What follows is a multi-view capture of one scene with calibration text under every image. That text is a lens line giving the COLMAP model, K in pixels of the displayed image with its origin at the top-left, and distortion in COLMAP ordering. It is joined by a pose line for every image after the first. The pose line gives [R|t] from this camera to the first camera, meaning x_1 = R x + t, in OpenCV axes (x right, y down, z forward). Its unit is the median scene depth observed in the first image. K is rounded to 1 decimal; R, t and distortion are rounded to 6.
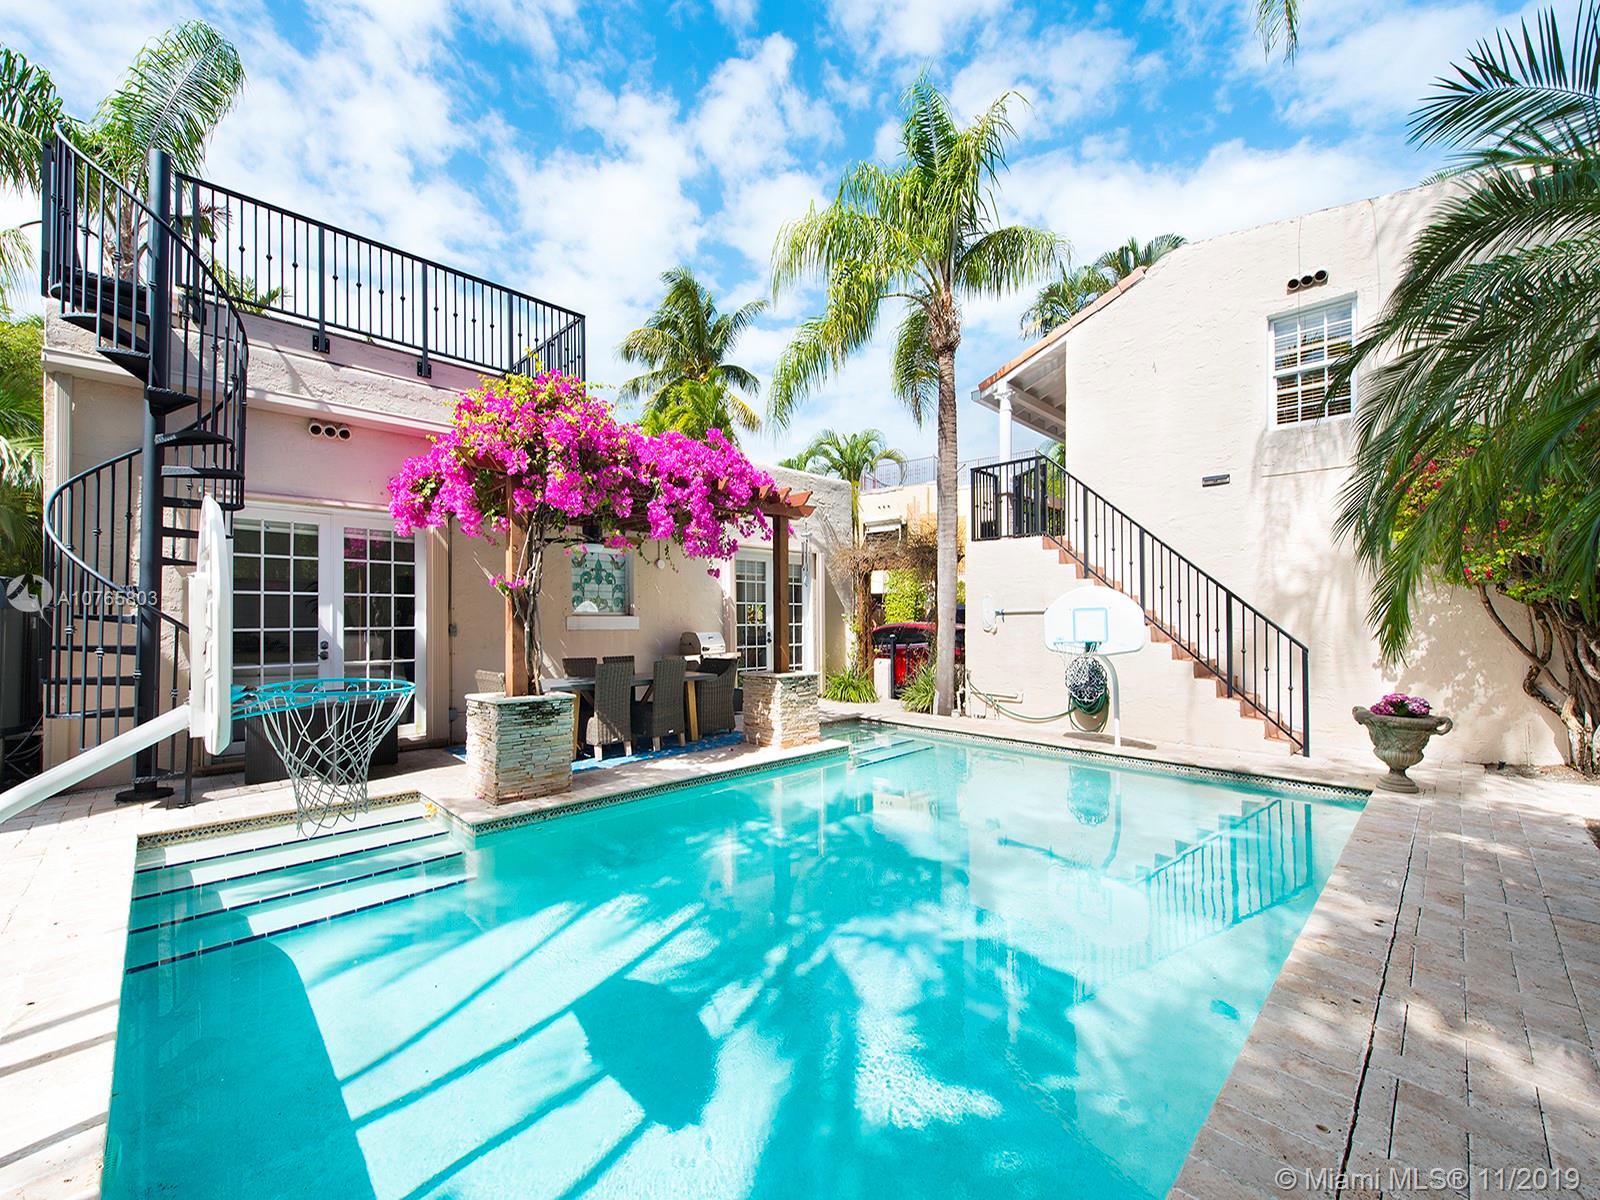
lens RADIAL K [[670.5, 0, 805.0], [0, 670.5, 578.5], [0, 0, 1]] dist [0.003009, -0.000024]
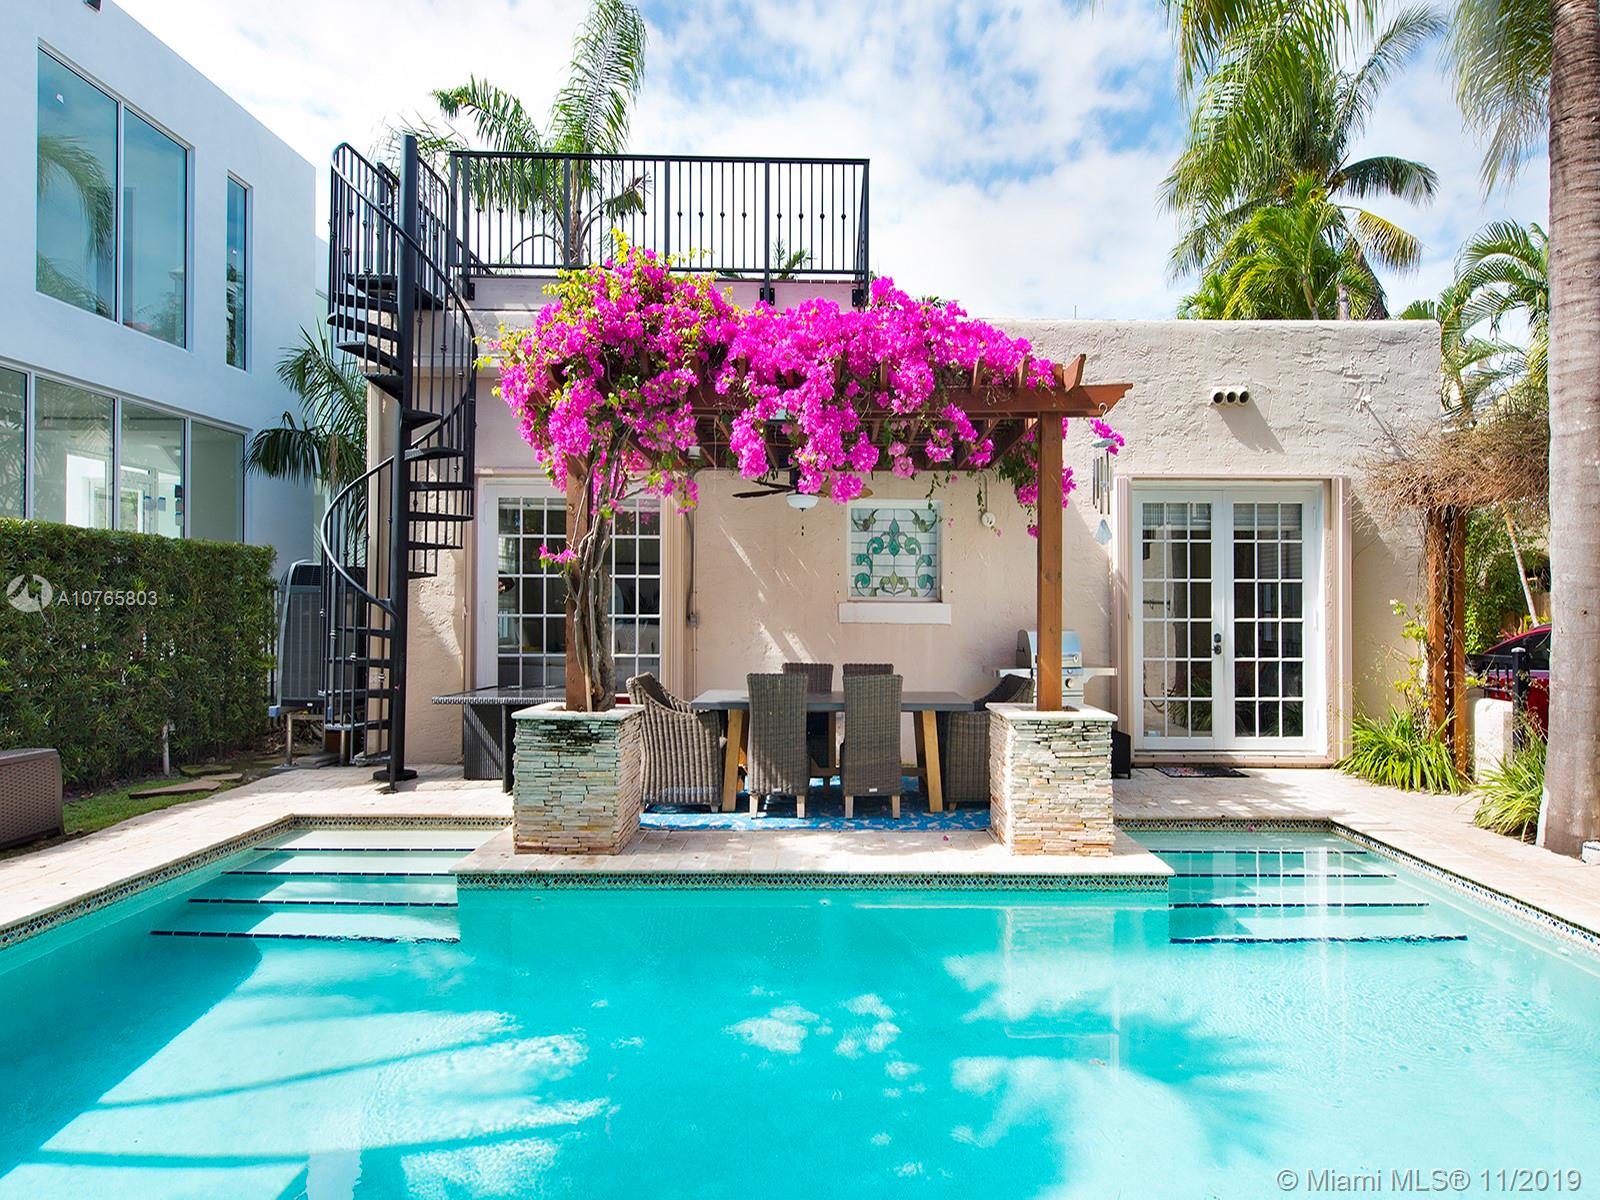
lens RADIAL K [[915.3, 0, 932.6], [0, 915.3, 582.2], [0, 0, 1]] dist [0.003662, -0.000962]
pose [[0.697724, -0.015315, -0.716203, 0.462435], [0.037301, 0.999192, 0.014973, 0.028841], [0.715395, -0.037162, 0.697731, 0.483625]]
